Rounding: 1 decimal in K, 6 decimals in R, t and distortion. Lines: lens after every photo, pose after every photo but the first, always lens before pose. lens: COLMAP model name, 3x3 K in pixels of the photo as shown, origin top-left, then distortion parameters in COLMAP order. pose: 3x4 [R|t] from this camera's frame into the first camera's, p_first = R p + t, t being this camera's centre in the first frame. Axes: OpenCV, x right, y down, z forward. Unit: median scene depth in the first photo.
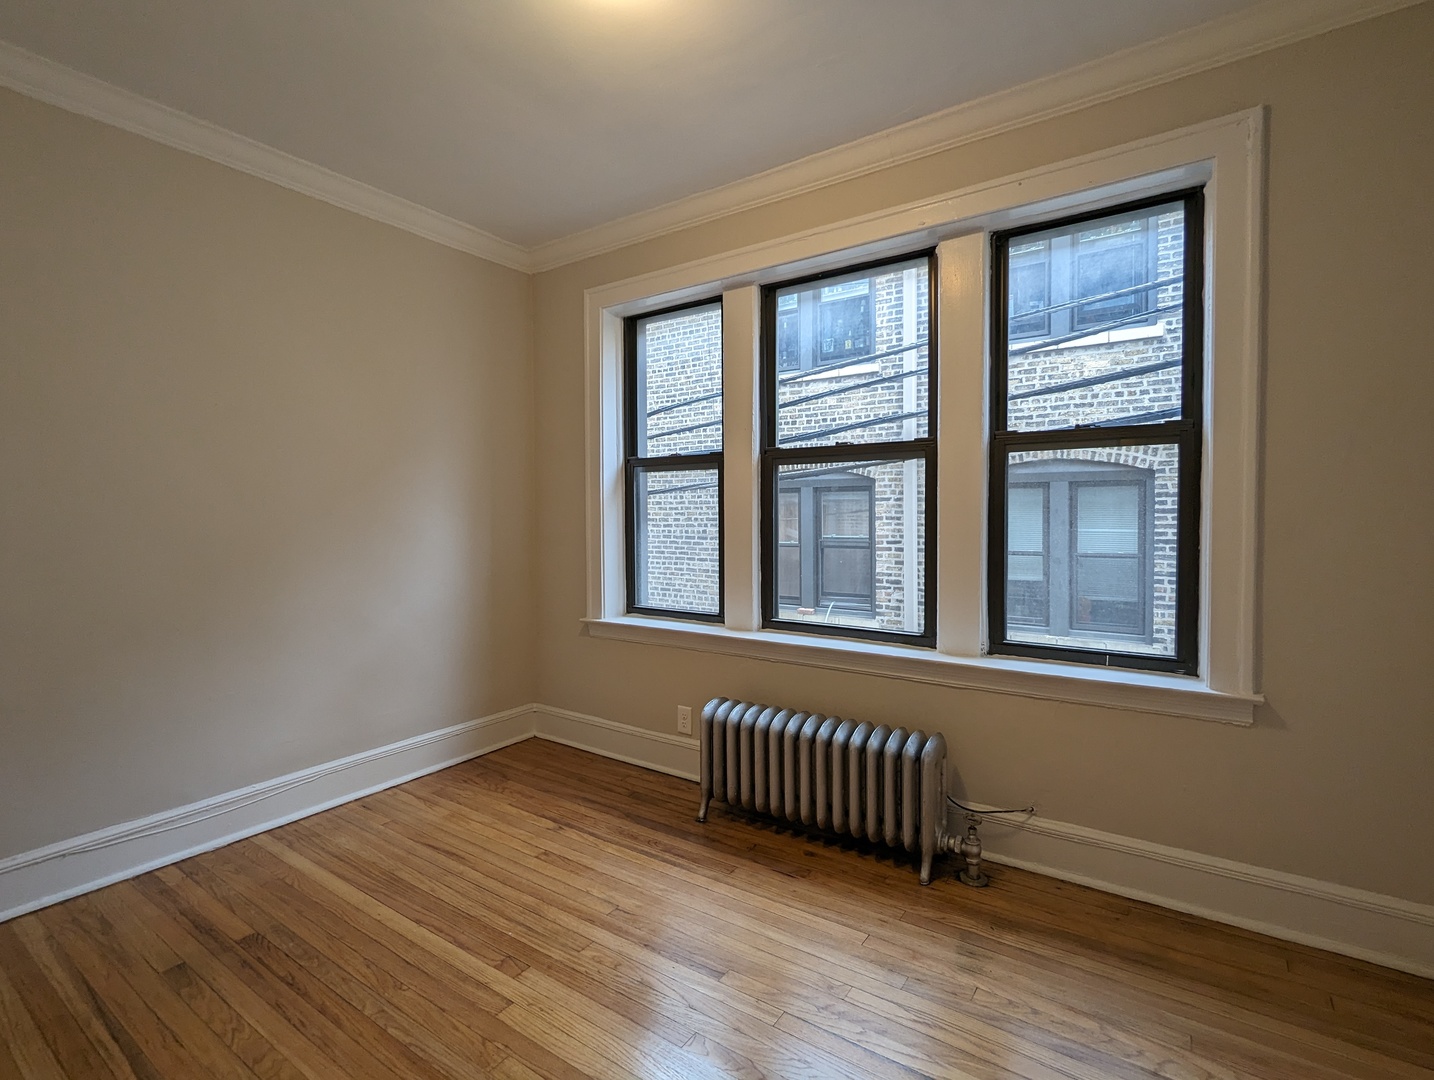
lens RADIAL K [[685.2, 0, 720.3], [0, 685.2, 533.0], [0, 0, 1]] dist [0.000463, 0.001321]
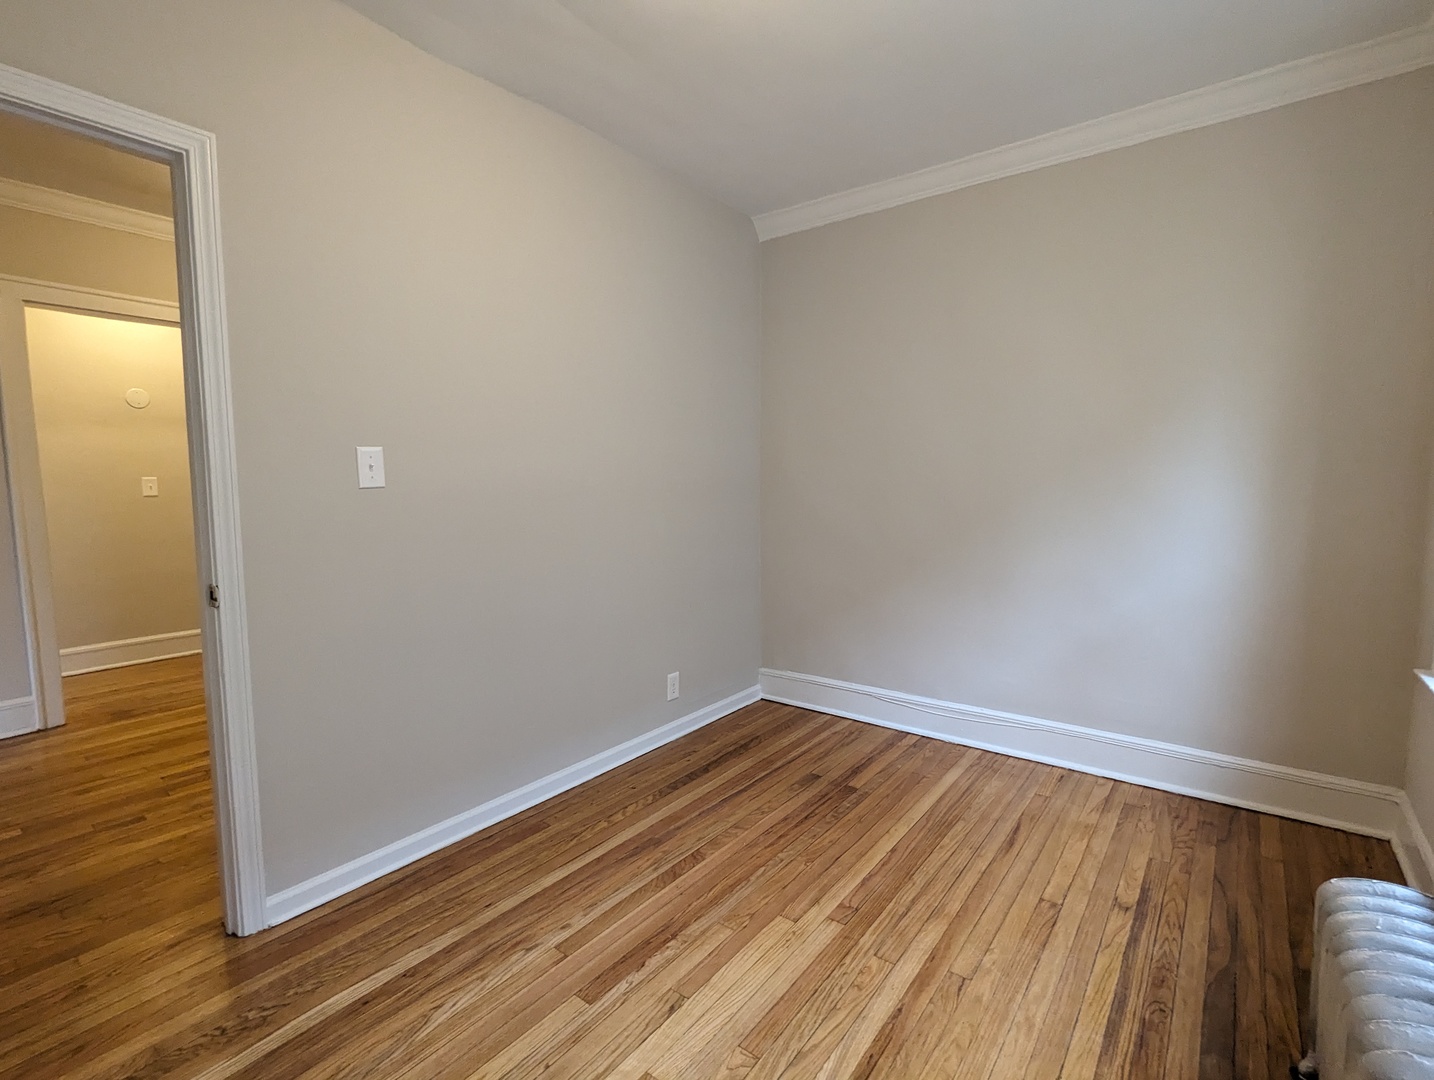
lens RADIAL K [[685.2, 0, 720.3], [0, 685.2, 533.0], [0, 0, 1]] dist [0.000463, 0.001321]
pose [[-0.047863, 0.090207, -0.994772, 0.525851], [-0.020026, 0.995627, 0.091248, -0.037469], [0.998653, 0.024289, -0.045847, 0.622637]]
